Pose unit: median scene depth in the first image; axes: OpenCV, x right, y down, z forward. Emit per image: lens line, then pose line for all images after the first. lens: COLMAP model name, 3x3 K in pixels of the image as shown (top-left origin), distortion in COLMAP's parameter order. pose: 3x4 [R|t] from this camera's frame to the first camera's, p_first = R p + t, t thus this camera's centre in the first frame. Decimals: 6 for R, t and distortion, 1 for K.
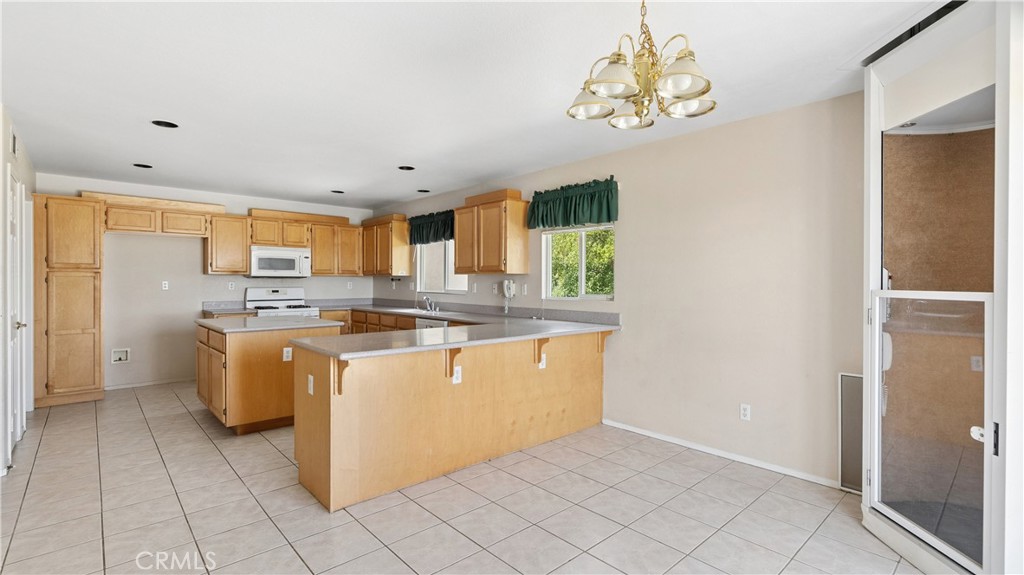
lens RADIAL K [[472.3, 0, 510.1], [0, 472.3, 280.3], [0, 0, 1]] dist [-0.003181, -0.000359]
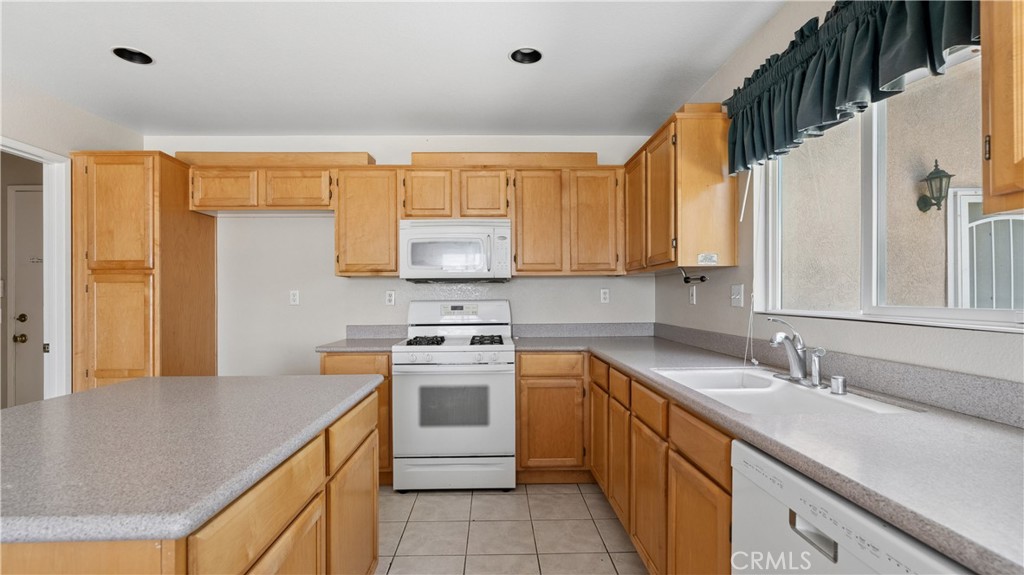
lens RADIAL K [[473.0, 0, 507.7], [0, 473.0, 300.2], [0, 0, 1]] dist [-0.000378, 0.000016]
pose [[0.761638, -0.003917, -0.647990, -0.113712], [0.010547, 0.999924, 0.006352, 0.012109], [0.647916, -0.011672, 0.761622, 0.636181]]
